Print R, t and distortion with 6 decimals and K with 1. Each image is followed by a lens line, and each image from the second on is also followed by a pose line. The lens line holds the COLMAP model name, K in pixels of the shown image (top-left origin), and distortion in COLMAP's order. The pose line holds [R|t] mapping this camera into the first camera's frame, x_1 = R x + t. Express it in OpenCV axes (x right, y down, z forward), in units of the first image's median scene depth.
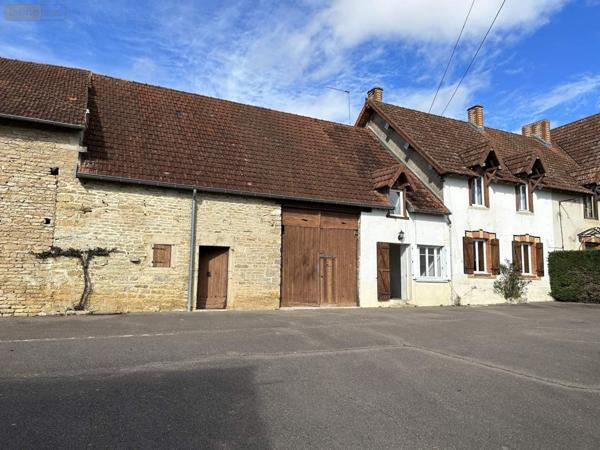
lens RADIAL K [[458.4, 0, 302.9], [0, 458.4, 227.0], [0, 0, 1]] dist [0.049257, -0.052123]
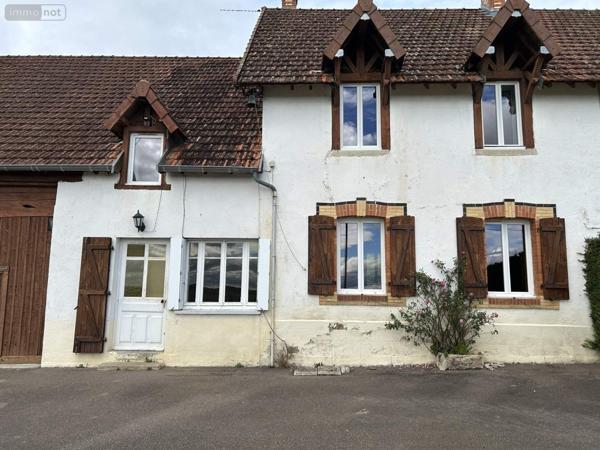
lens RADIAL K [[507.5, 0, 301.1], [0, 507.5, 227.6], [0, 0, 1]] dist [0.053733, -0.009460]
pose [[0.889797, -0.075478, -0.450072, 0.616404], [0.056617, 0.996866, -0.055245, 0.065370], [0.452831, 0.023675, 0.891282, 0.584050]]
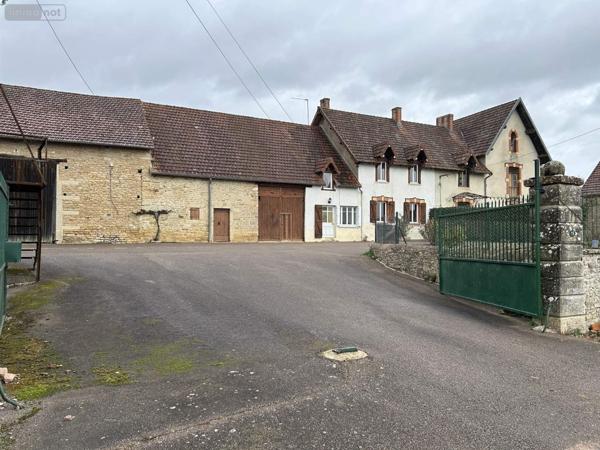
lens RADIAL K [[458.4, 0, 294.5], [0, 458.4, 241.2], [0, 0, 1]] dist [0.049257, -0.052123]
pose [[0.999853, -0.012022, -0.012222, 0.101392], [0.013388, 0.992849, 0.118625, -0.035146], [0.010709, -0.118771, 0.992864, -0.707430]]
